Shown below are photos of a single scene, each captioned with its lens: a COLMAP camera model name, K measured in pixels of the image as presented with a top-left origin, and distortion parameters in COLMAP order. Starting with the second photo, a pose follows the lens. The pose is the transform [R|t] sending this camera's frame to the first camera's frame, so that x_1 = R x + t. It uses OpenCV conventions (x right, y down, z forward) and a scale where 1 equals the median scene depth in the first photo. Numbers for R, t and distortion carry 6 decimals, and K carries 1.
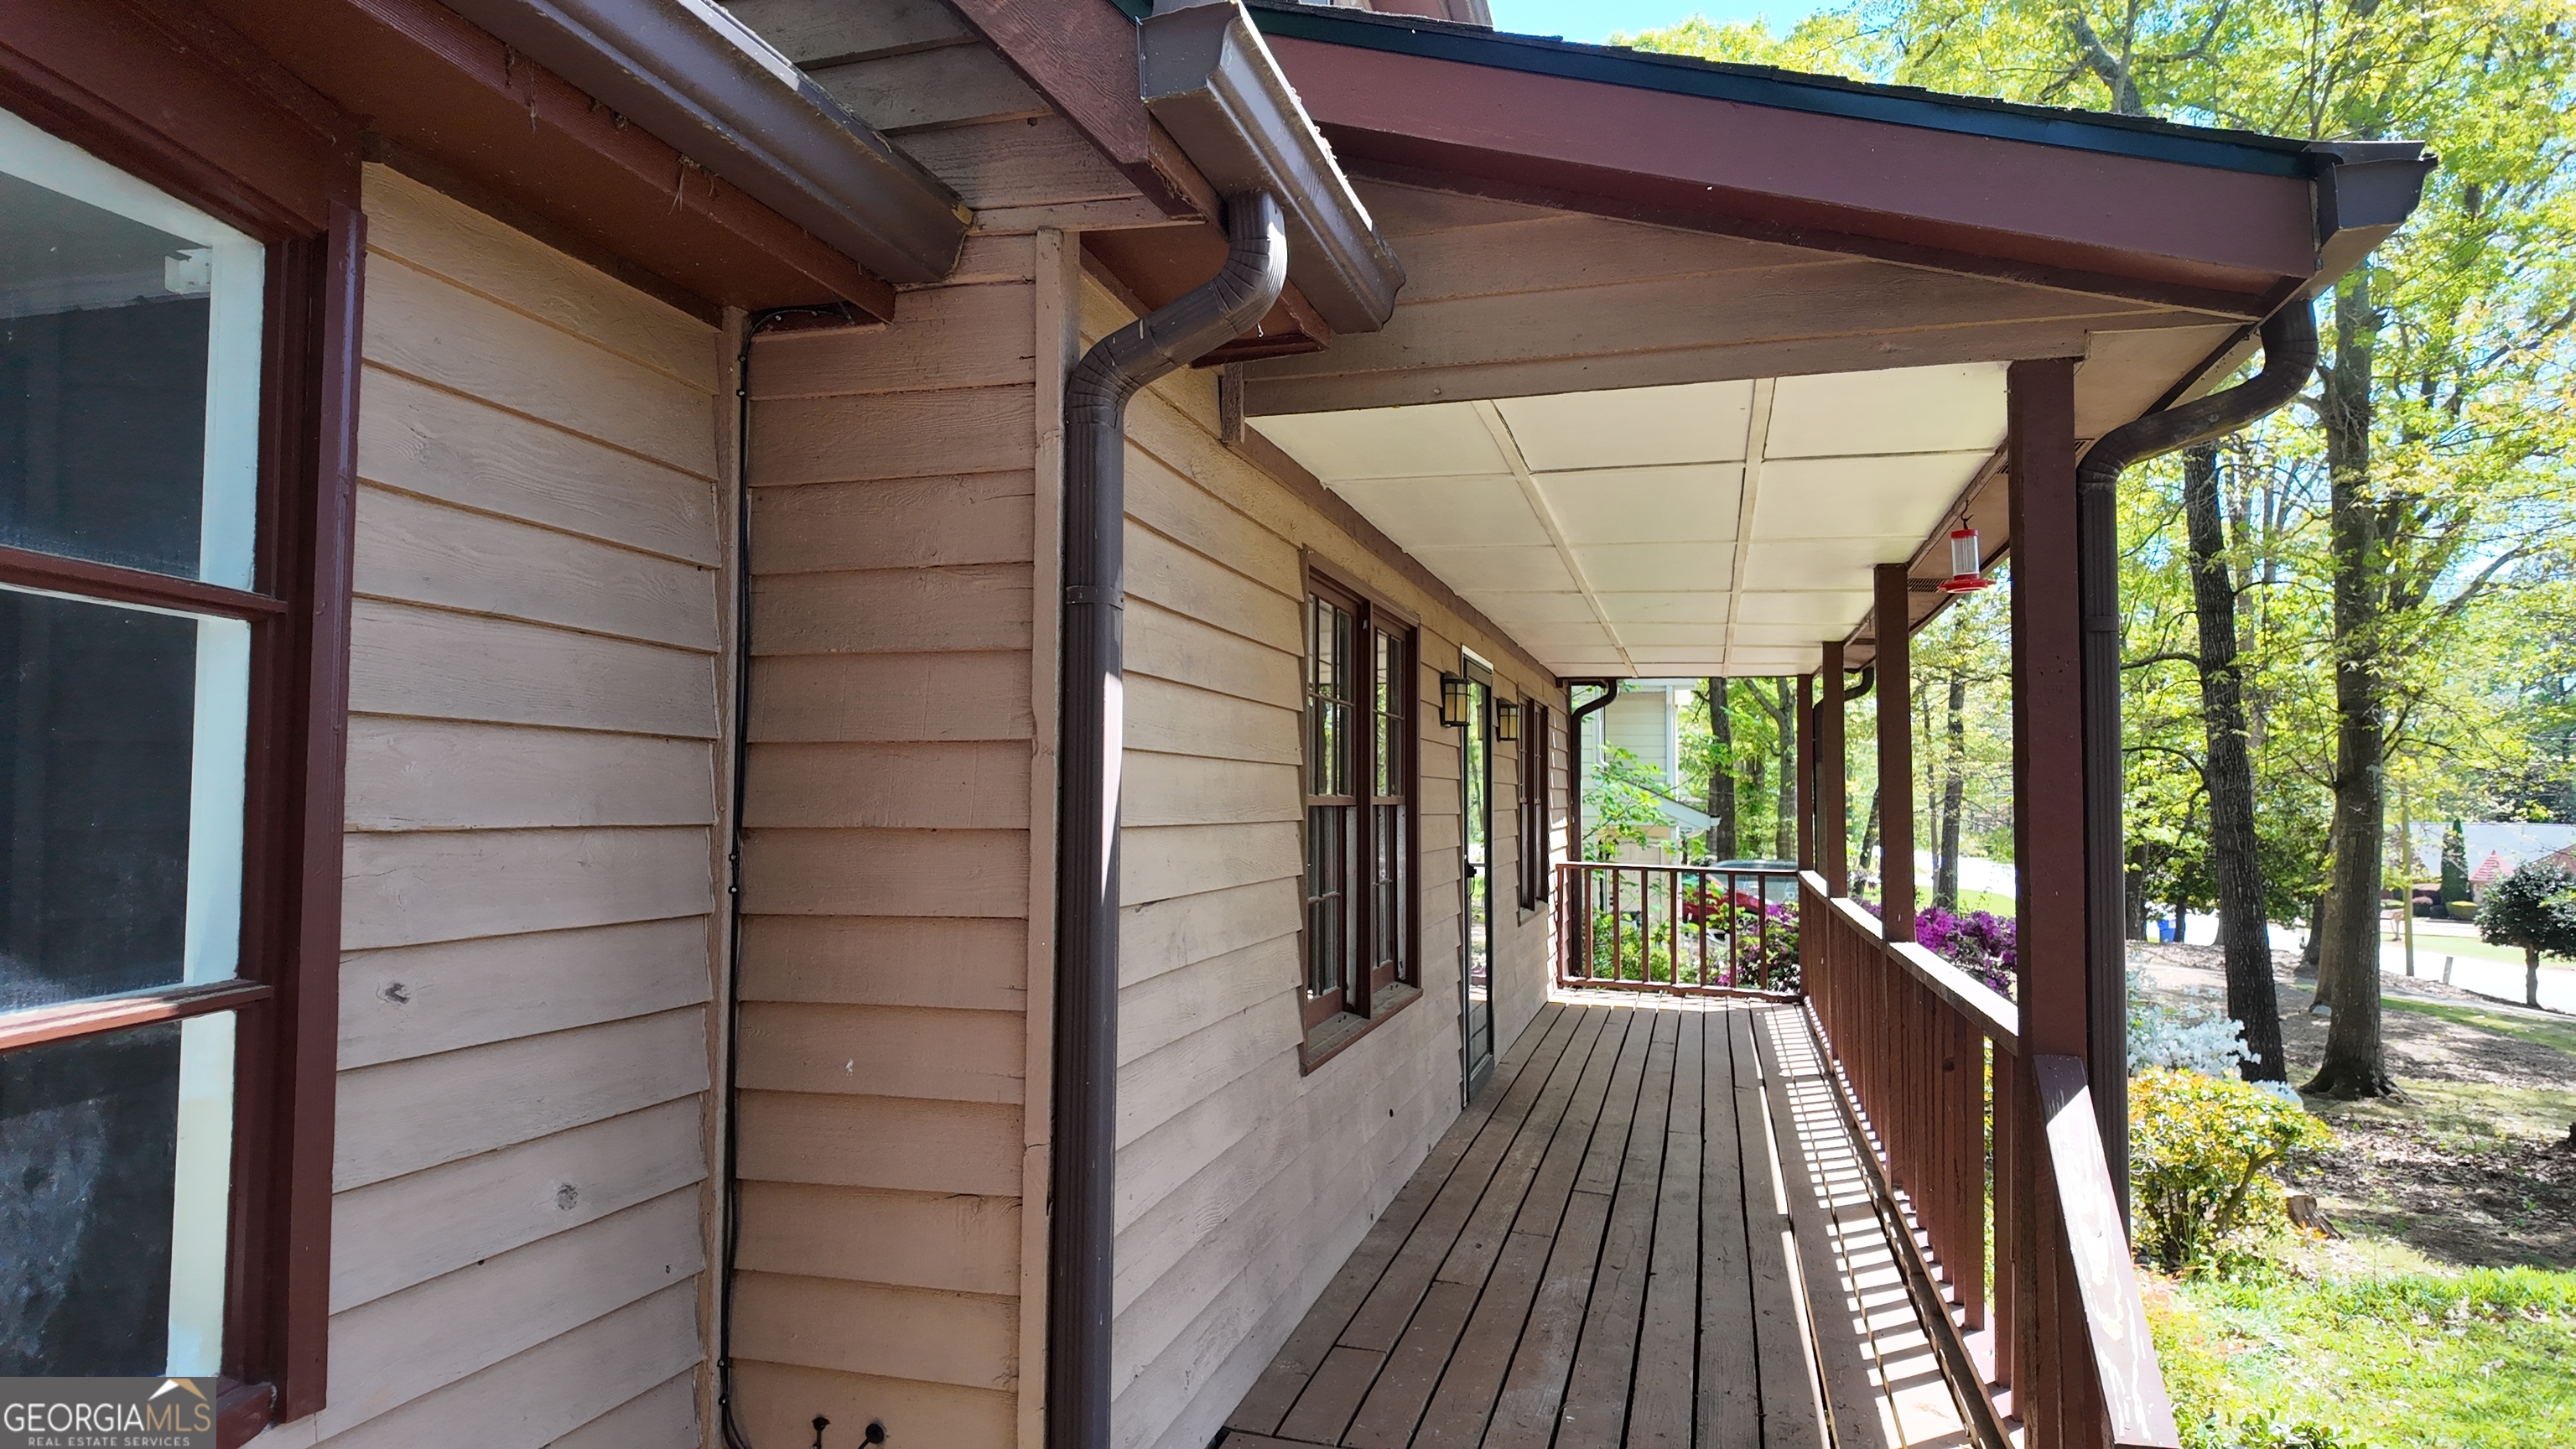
lens RADIAL K [[1512.7, 0, 1289.2], [0, 1512.7, 727.1], [0, 0, 1]] dist [0.057720, -0.046280]
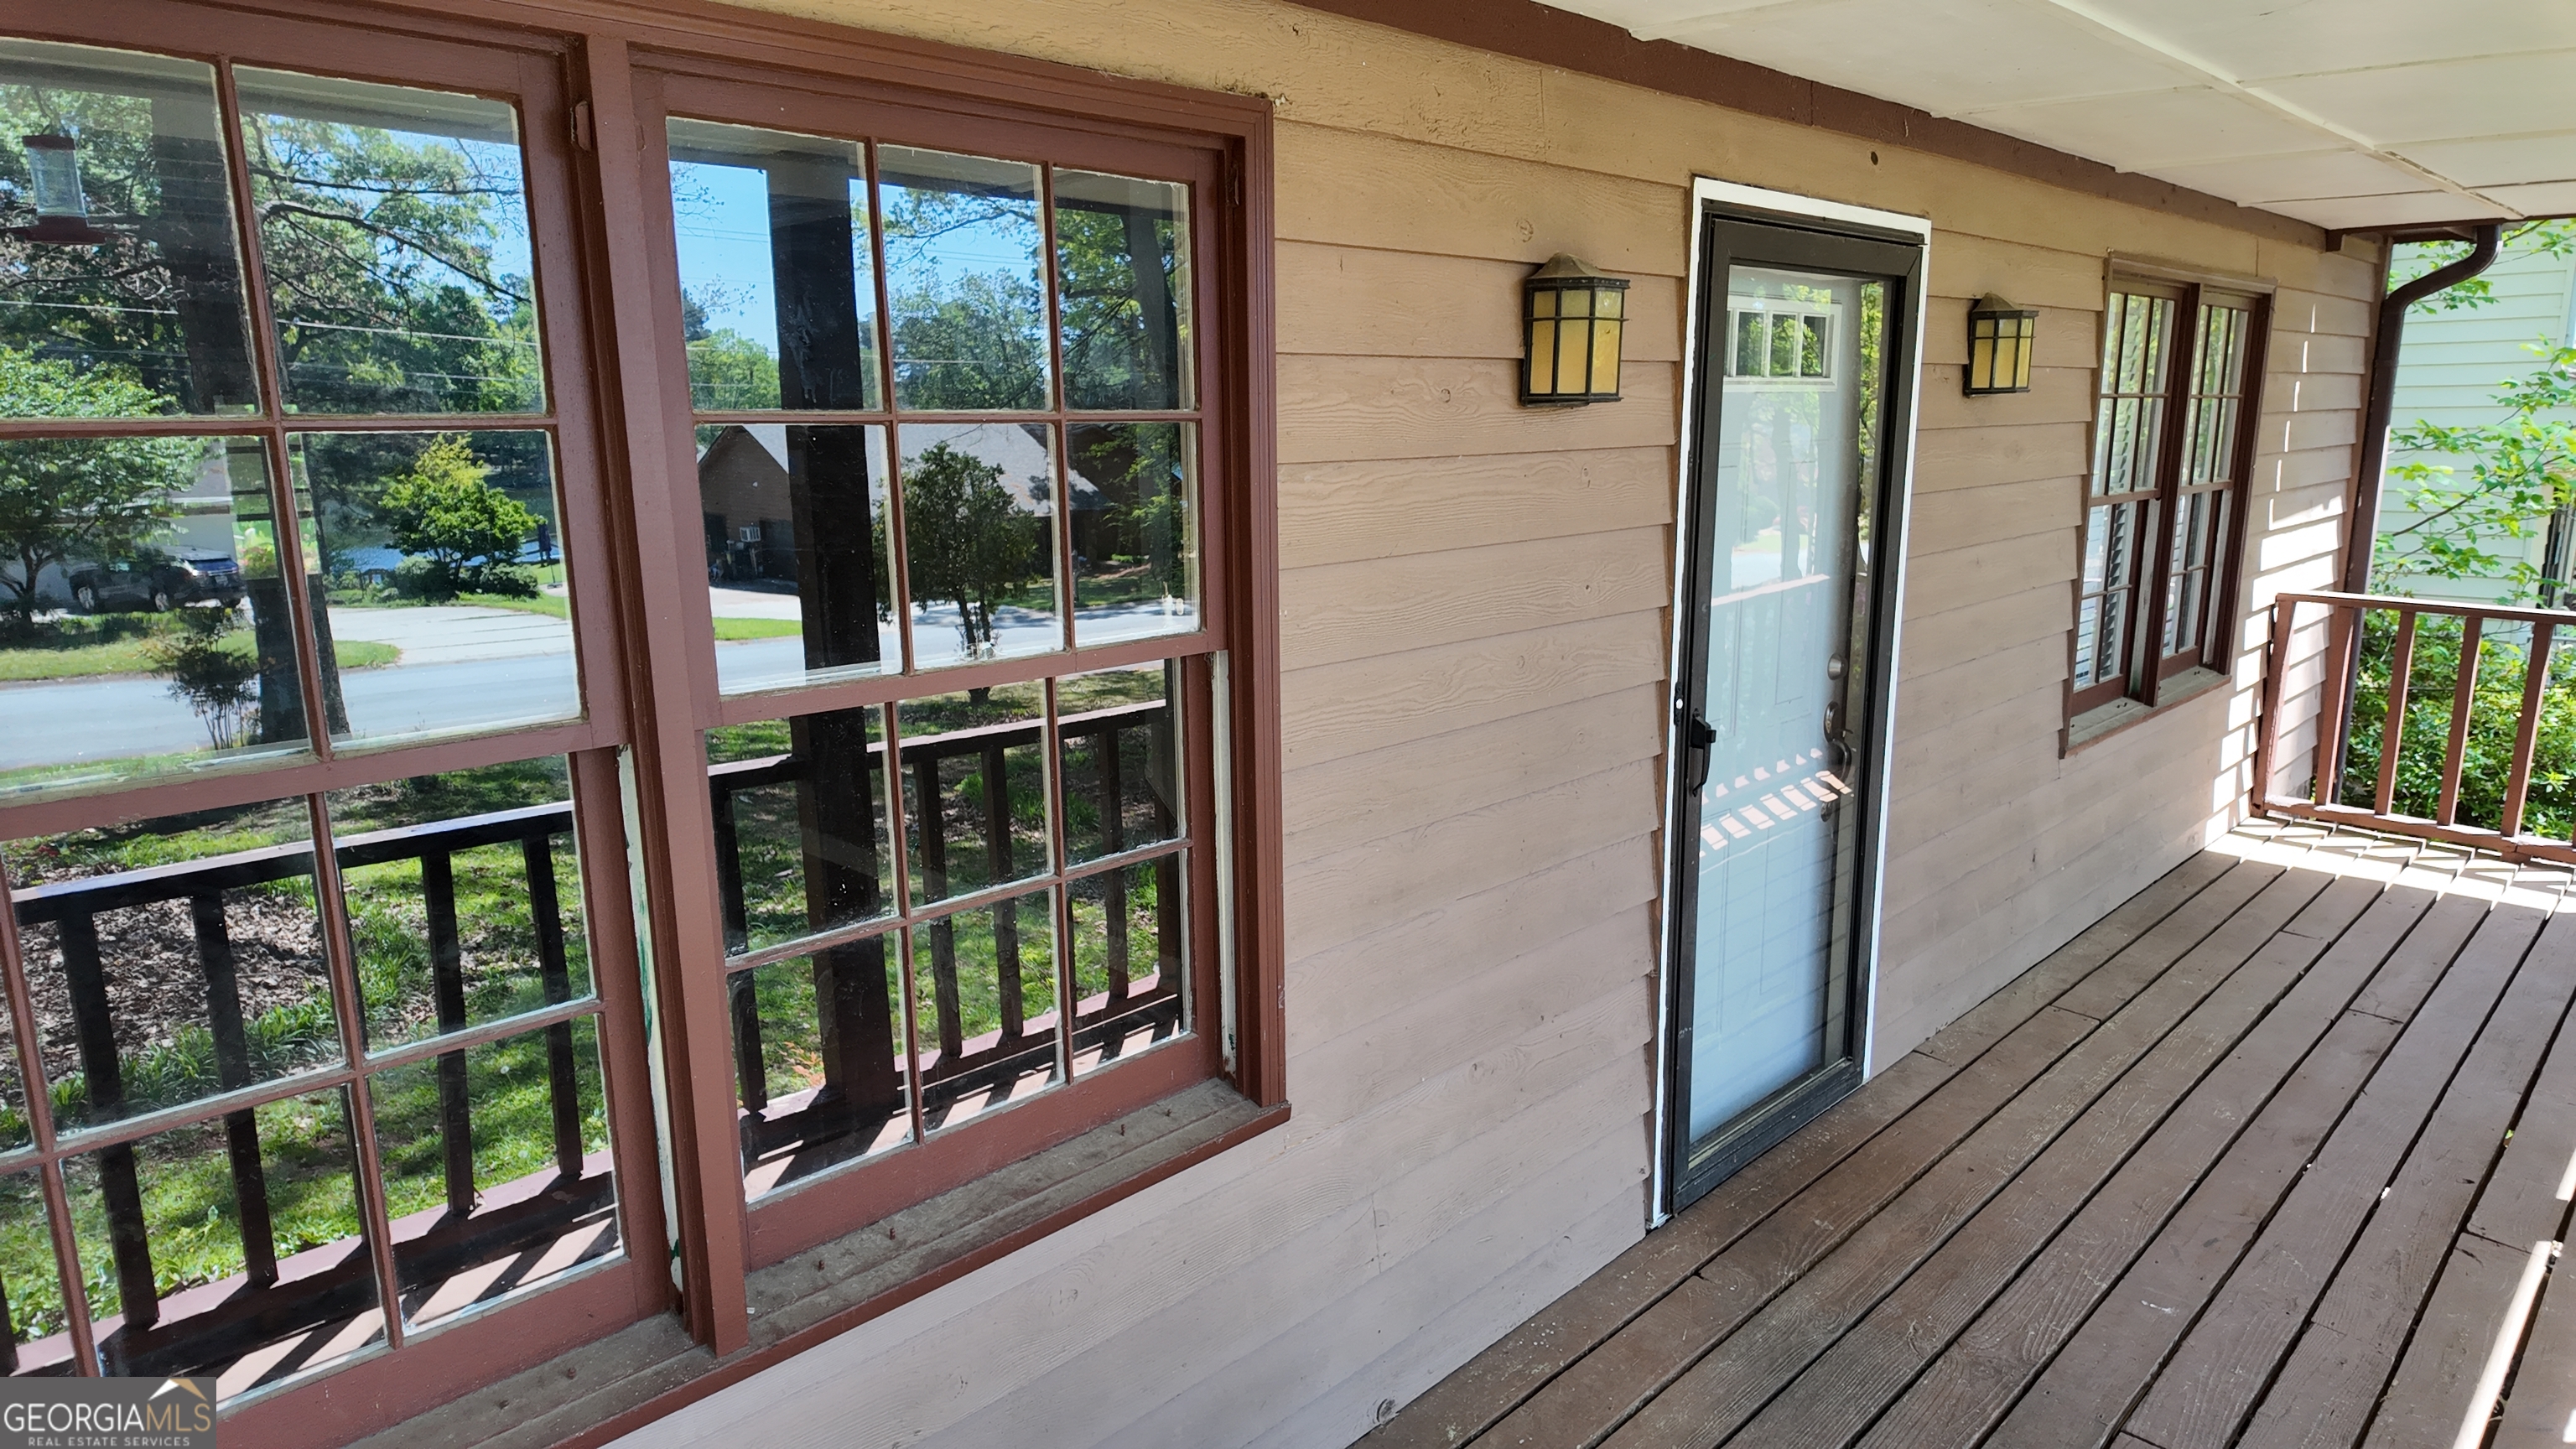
lens RADIAL K [[1512.7, 0, 1287.0], [0, 1512.7, 733.1], [0, 0, 1]] dist [0.057720, -0.046280]
pose [[0.867980, 0.089535, -0.488461, 0.131299], [0.038888, 0.968337, 0.246599, -0.009423], [0.495074, -0.233038, 0.837016, 0.329219]]
